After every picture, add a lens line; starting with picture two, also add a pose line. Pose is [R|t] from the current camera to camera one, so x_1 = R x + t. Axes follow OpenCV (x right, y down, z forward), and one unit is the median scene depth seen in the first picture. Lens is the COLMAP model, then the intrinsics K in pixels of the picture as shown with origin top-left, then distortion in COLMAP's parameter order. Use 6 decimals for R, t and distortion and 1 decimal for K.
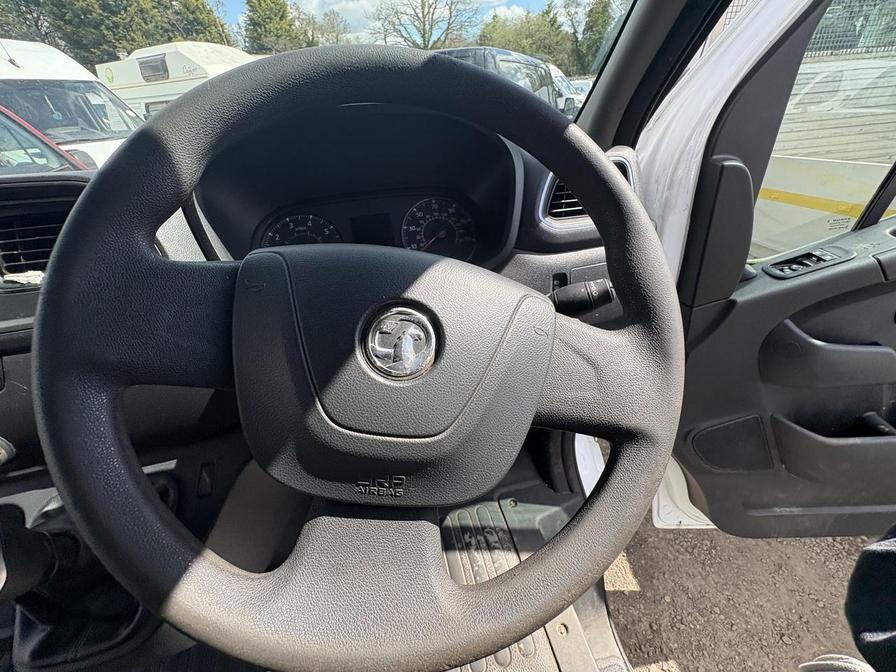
lens RADIAL K [[357.9, 0, 448.4], [0, 357.9, 339.9], [0, 0, 1]] dist [0.001890, 0.000179]
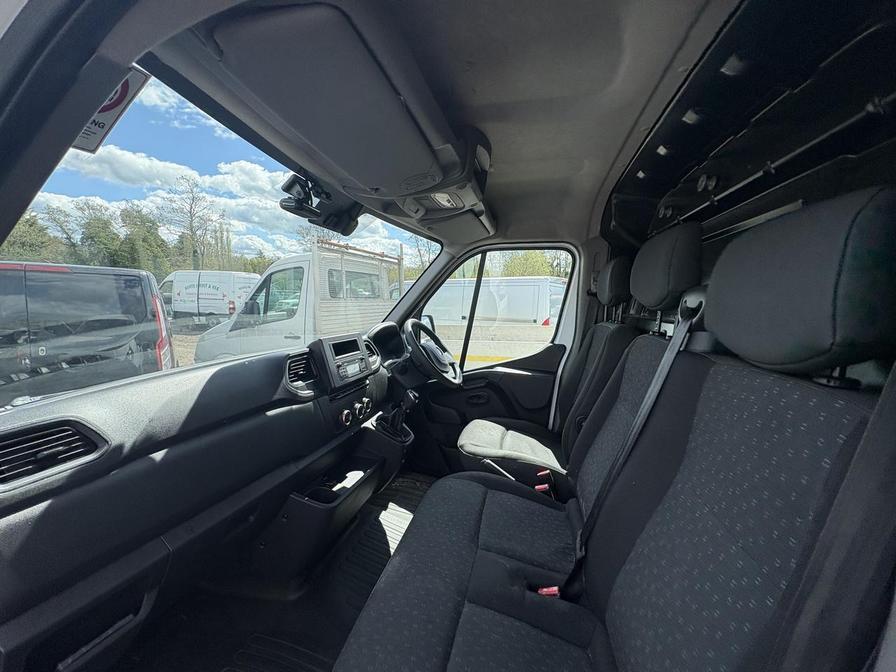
lens RADIAL K [[357.9, 0, 444.6], [0, 357.9, 338.2], [0, 0, 1]] dist [0.001890, 0.000179]
pose [[0.450195, -0.030454, 0.892411, -0.287347], [0.452373, 0.869449, -0.198539, 0.053497], [-0.769859, 0.493084, 0.405198, -0.095176]]
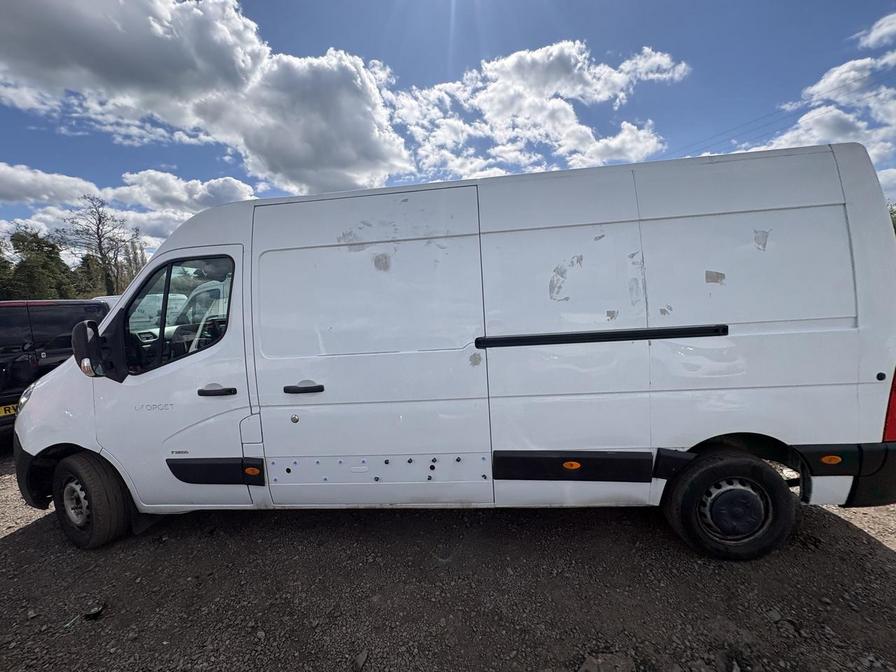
lens RADIAL K [[357.9, 0, 450.6], [0, 357.9, 341.1], [0, 0, 1]] dist [0.001890, 0.000179]
pose [[0.306006, -0.068811, 0.949540, -0.554630], [0.558779, 0.820498, -0.120617, 0.278410], [-0.770796, 0.567492, 0.289528, -0.381393]]
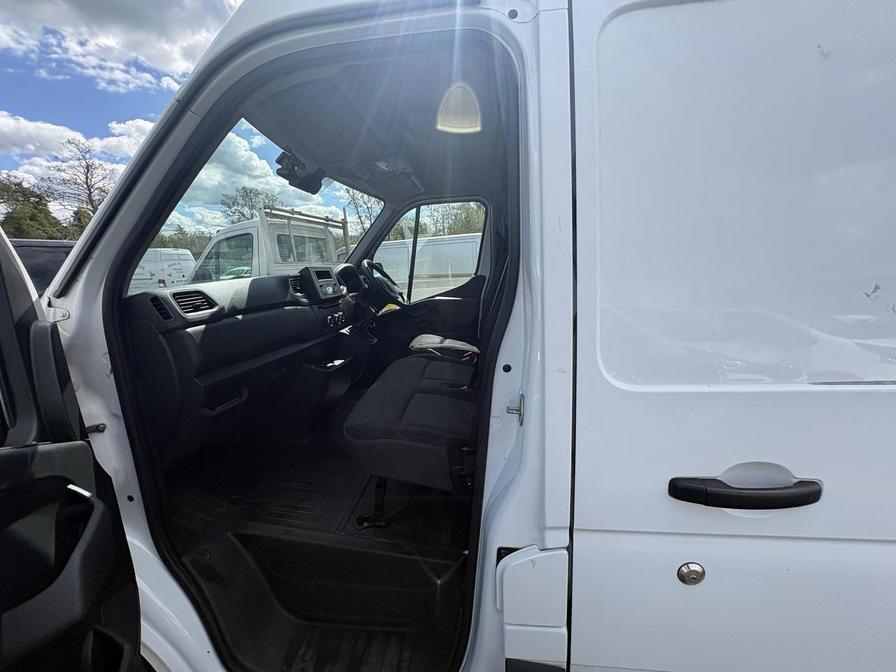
lens RADIAL K [[357.9, 0, 448.5], [0, 357.9, 339.0], [0, 0, 1]] dist [0.001890, 0.000179]
pose [[0.310680, -0.148388, 0.938860, -0.377417], [0.543866, 0.837823, -0.047553, 0.103362], [-0.779543, 0.525388, 0.340998, -0.117012]]
